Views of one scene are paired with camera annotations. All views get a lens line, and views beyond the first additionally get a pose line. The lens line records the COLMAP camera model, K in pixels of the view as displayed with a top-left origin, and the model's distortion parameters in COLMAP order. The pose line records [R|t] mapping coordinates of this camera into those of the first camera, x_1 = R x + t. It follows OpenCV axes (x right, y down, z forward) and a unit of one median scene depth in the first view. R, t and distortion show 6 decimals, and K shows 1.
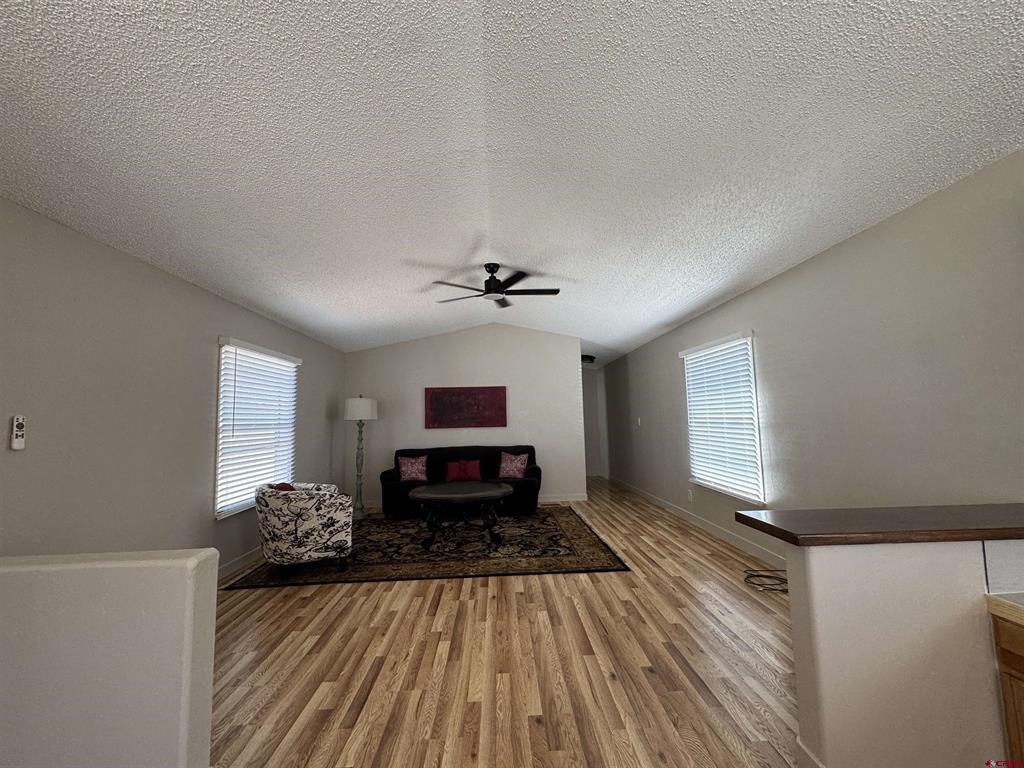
lens RADIAL K [[407.1, 0, 512.0], [0, 407.1, 384.0], [0, 0, 1]] dist [-0.002019, 0.000010]
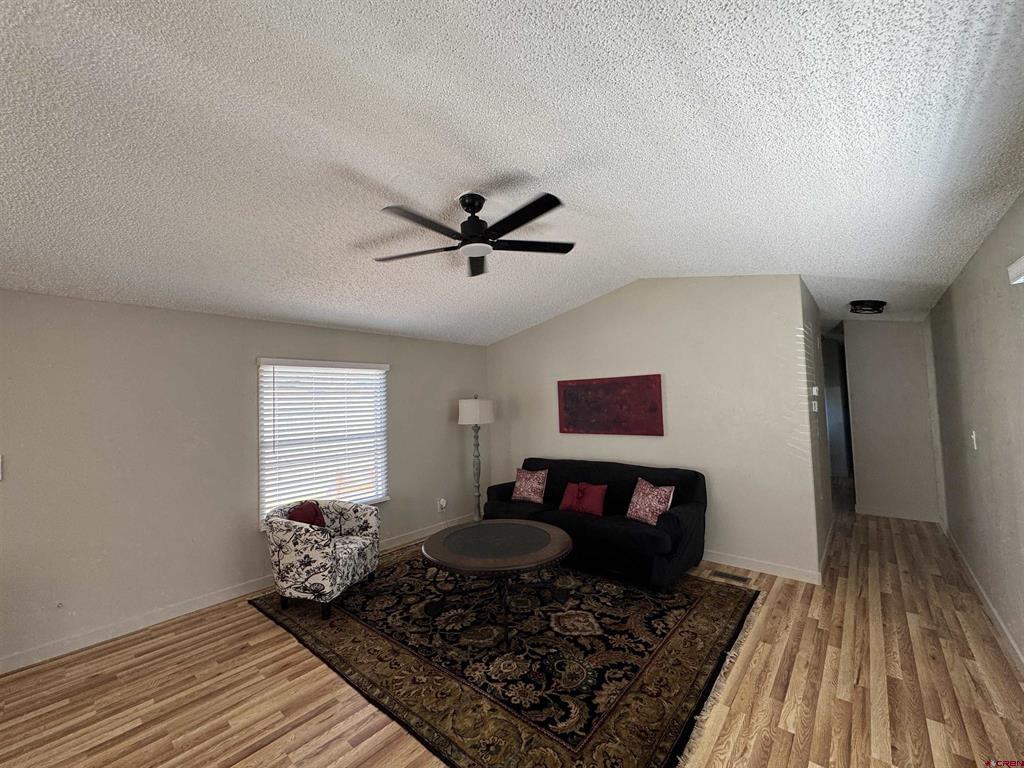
lens RADIAL K [[407.1, 0, 512.0], [0, 407.1, 384.0], [0, 0, 1]] dist [-0.002019, 0.000010]
pose [[0.728087, -0.032654, -0.684707, 0.430947], [0.076992, 0.996440, 0.034348, -0.031683], [0.681147, -0.077725, 0.728009, 0.609647]]
